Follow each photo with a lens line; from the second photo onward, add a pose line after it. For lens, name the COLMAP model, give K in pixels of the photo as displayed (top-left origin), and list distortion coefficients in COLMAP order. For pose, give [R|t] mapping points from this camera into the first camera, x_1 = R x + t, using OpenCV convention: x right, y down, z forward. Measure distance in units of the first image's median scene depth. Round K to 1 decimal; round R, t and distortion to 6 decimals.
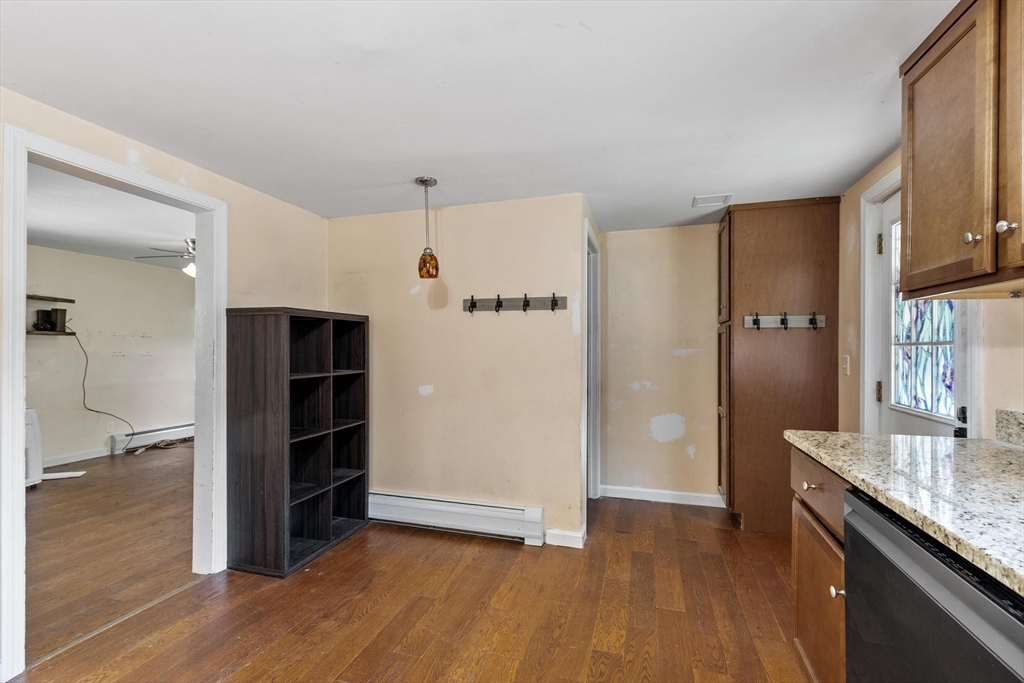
lens RADIAL K [[449.3, 0, 509.1], [0, 449.3, 348.4], [0, 0, 1]] dist [0.002298, -0.001549]
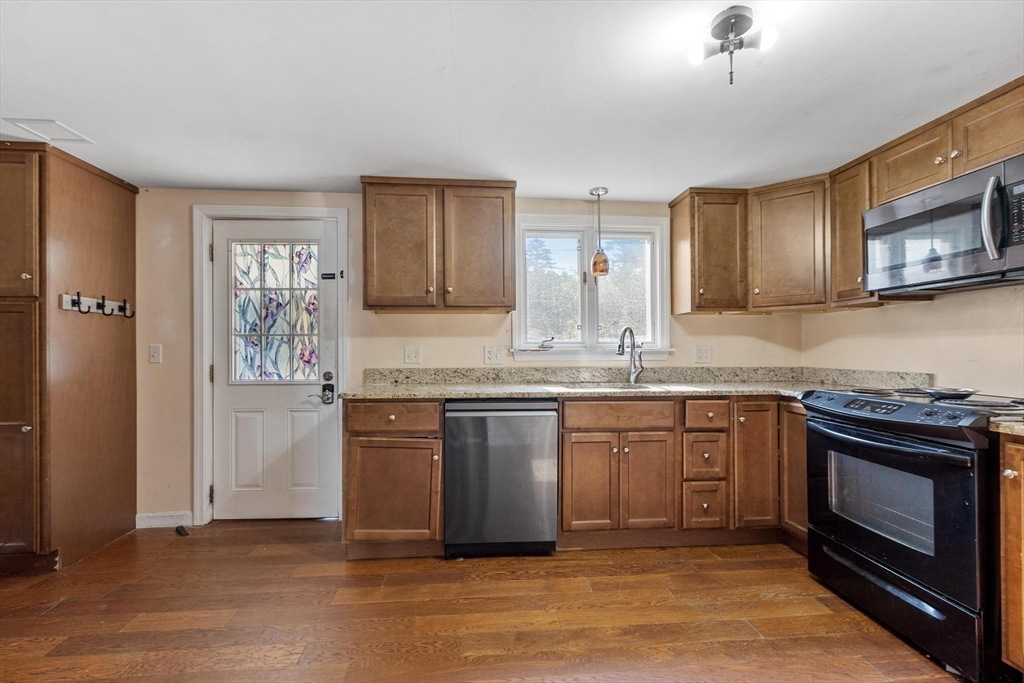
lens RADIAL K [[449.3, 0, 507.3], [0, 449.3, 348.5], [0, 0, 1]] dist [0.002298, -0.001549]
pose [[-0.381699, 0.000279, 0.924287, -0.564973], [-0.000519, 1.000000, -0.000516, 0.026559], [-0.924287, -0.000676, -0.381699, 0.668912]]
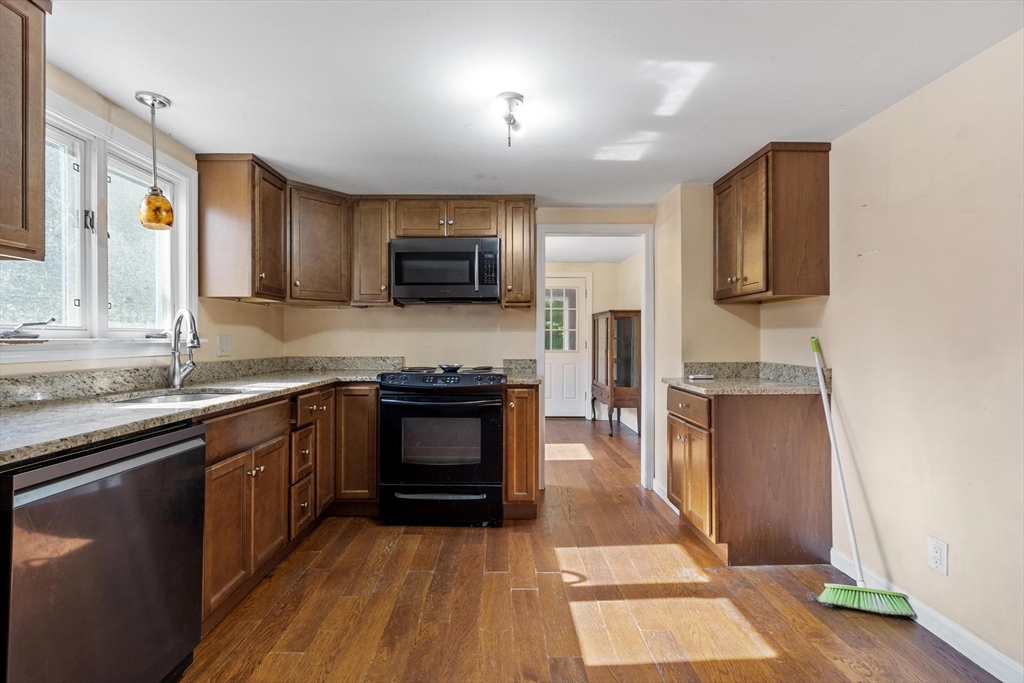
lens RADIAL K [[449.3, 0, 513.2], [0, 449.3, 335.0], [0, 0, 1]] dist [0.002298, -0.001549]
pose [[-0.946194, -0.008478, -0.323488, 0.060685], [-0.004981, 0.999920, -0.011635, 0.025007], [0.323561, -0.009398, -0.946161, 0.913588]]
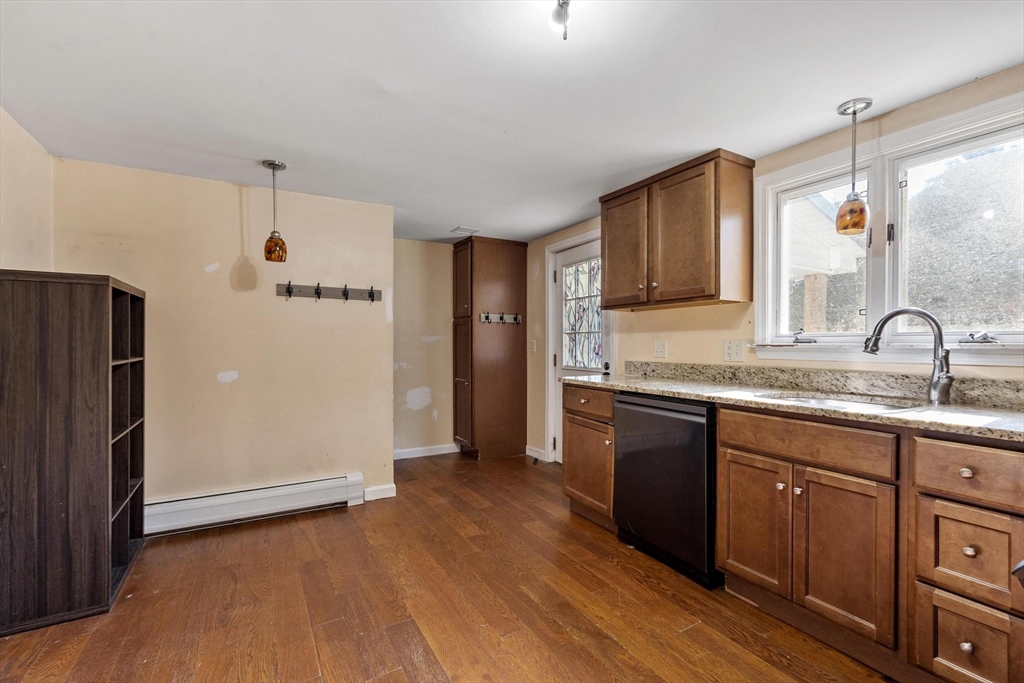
lens RADIAL K [[449.3, 0, 499.1], [0, 449.3, 343.8], [0, 0, 1]] dist [0.002298, -0.001549]
pose [[0.692658, -0.001838, 0.721264, -0.557844], [-0.001109, 0.999993, 0.003613, 0.024152], [-0.721265, -0.003303, 0.692651, -0.061033]]
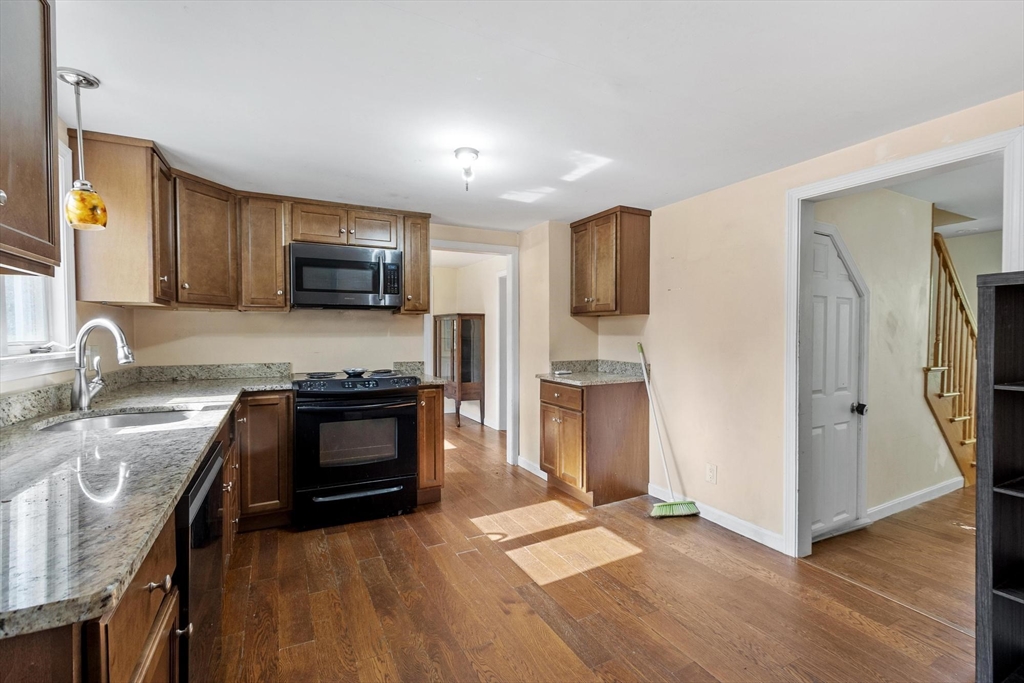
lens RADIAL K [[449.3, 0, 516.8], [0, 449.3, 341.1], [0, 0, 1]] dist [0.002298, -0.001549]
pose [[-0.699020, 0.006222, -0.715075, 0.405719], [-0.003750, 0.999916, 0.012367, -0.004613], [0.715092, 0.011326, -0.698938, 0.917966]]
